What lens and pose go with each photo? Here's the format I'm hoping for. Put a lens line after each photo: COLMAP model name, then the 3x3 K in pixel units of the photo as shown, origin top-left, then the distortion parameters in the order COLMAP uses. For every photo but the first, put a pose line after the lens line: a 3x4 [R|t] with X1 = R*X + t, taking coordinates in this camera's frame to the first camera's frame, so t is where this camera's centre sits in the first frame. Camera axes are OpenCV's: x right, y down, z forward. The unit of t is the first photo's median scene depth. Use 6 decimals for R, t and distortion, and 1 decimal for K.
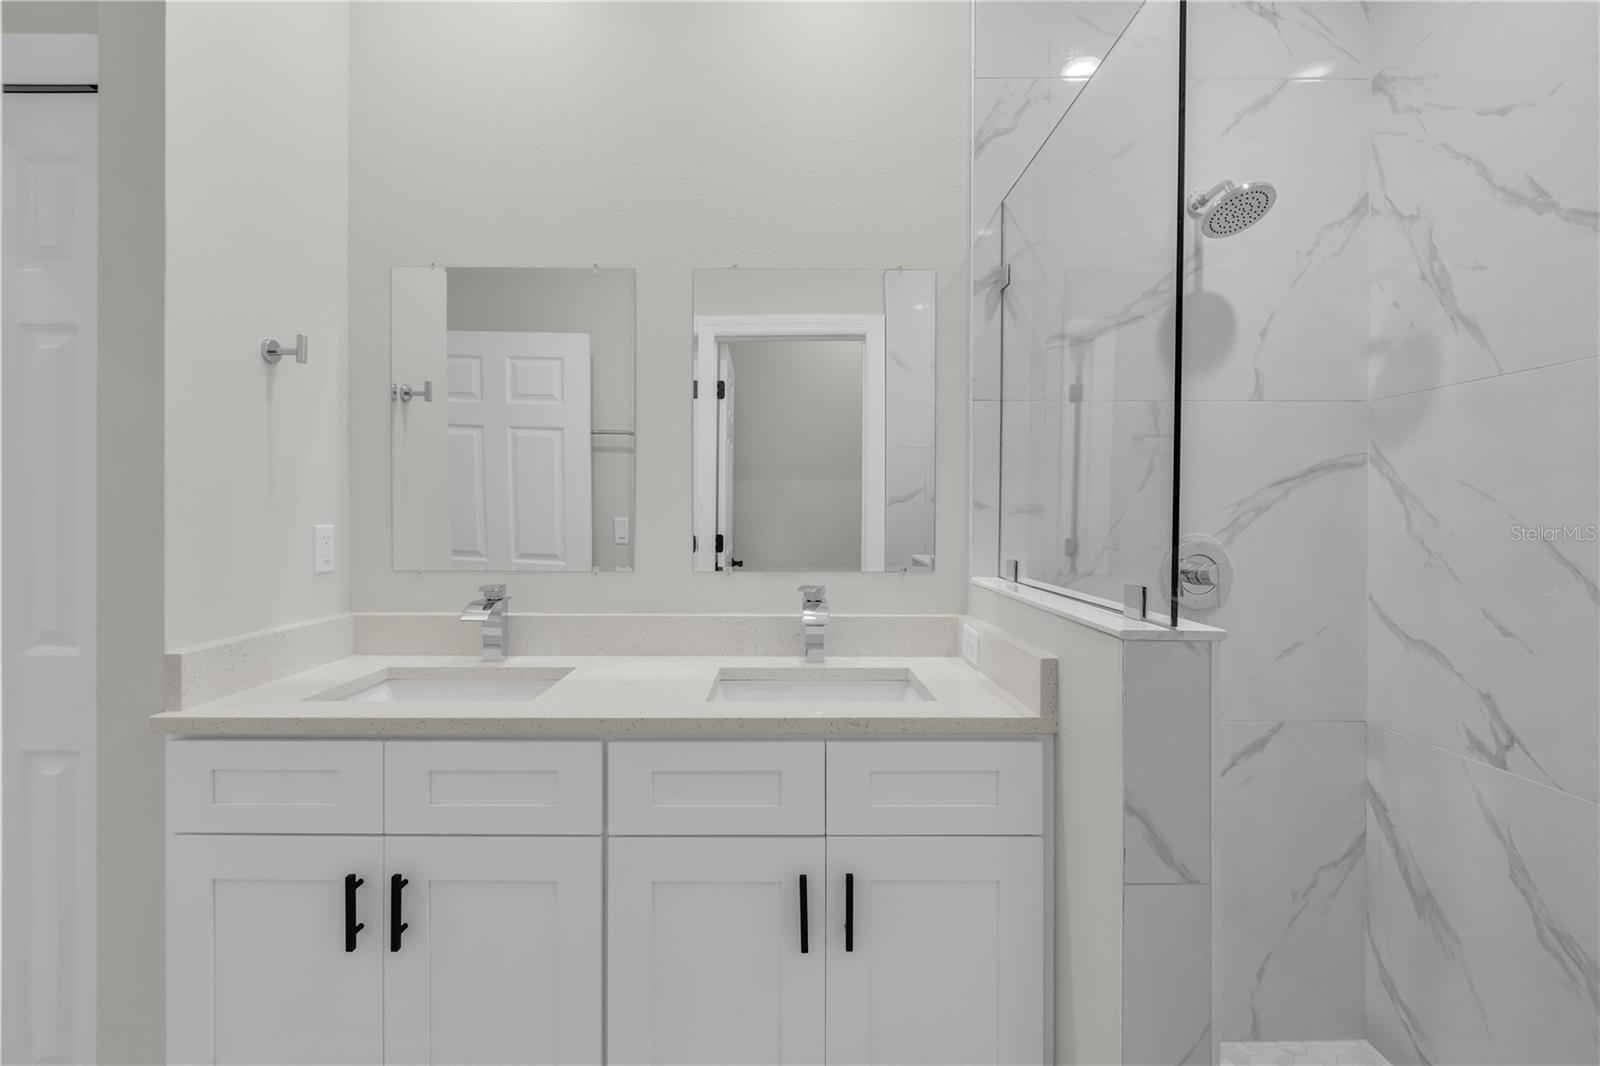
lens RADIAL K [[710.3, 0, 799.9], [0, 710.3, 520.9], [0, 0, 1]] dist [0.001410, -0.001040]
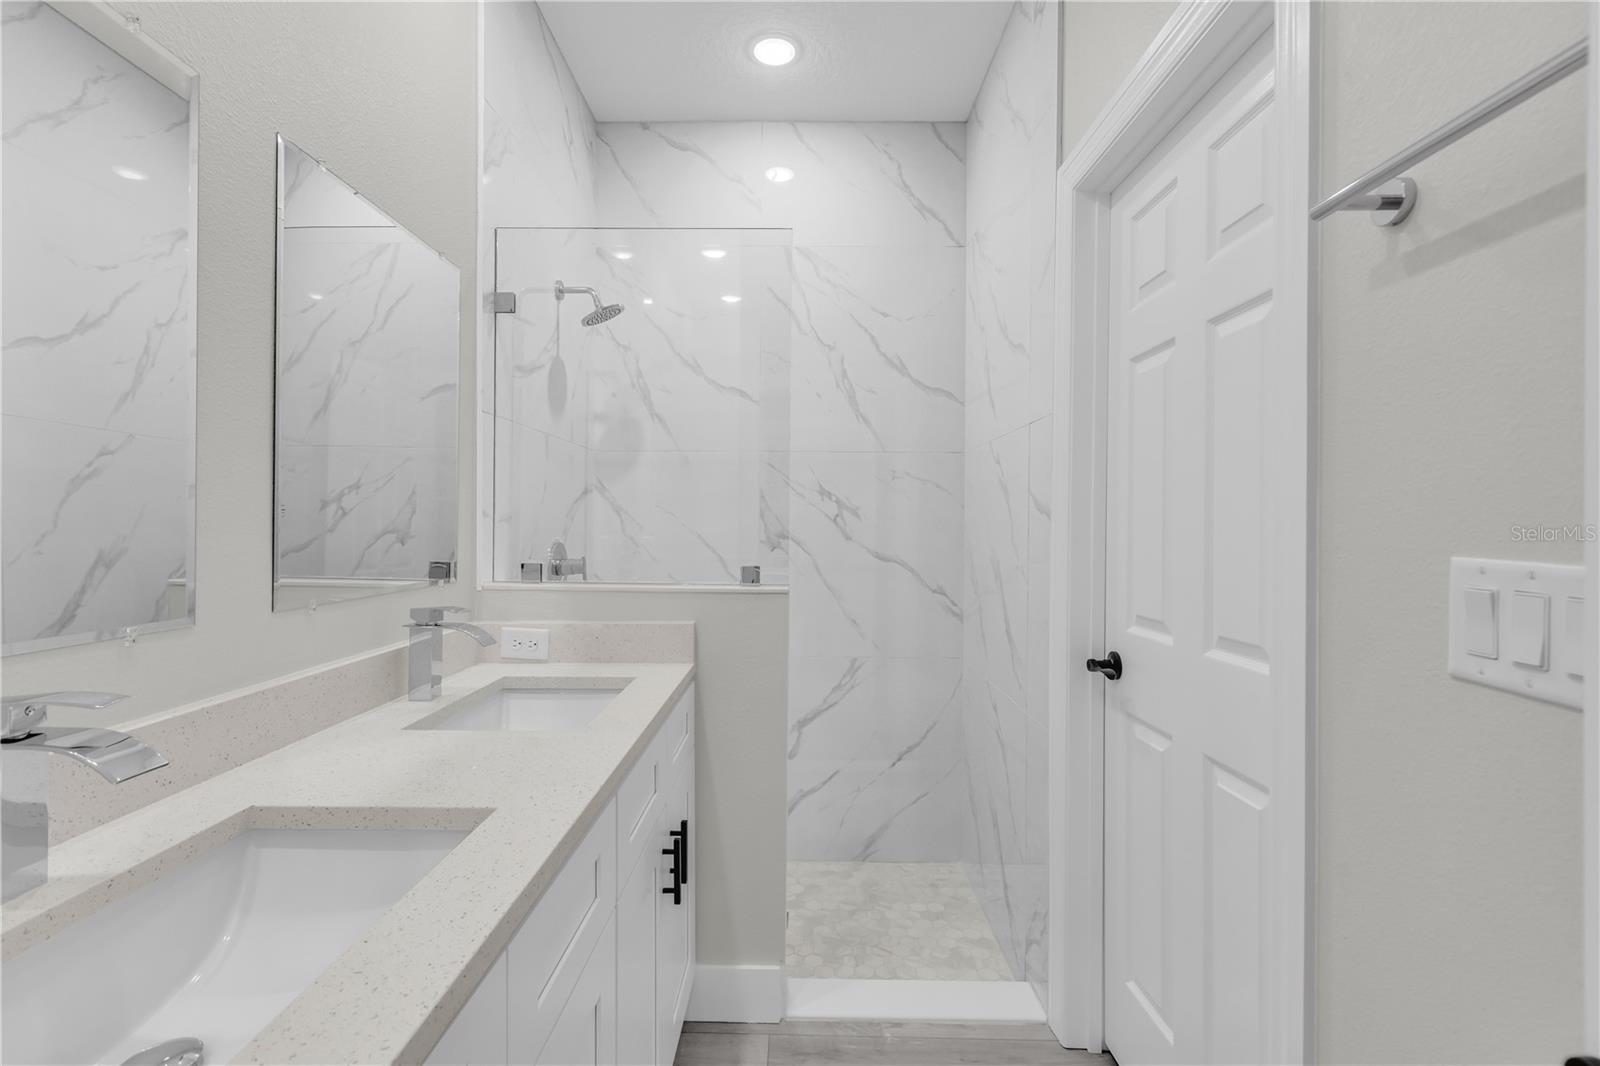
lens RADIAL K [[710.3, 0, 799.9], [0, 710.3, 523.3], [0, 0, 1]] dist [0.001410, -0.001040]
pose [[0.032312, -0.002061, 0.999476, -0.803921], [0.004586, 0.999988, 0.001914, -0.009462], [-0.999467, 0.004522, 0.032321, 0.525438]]
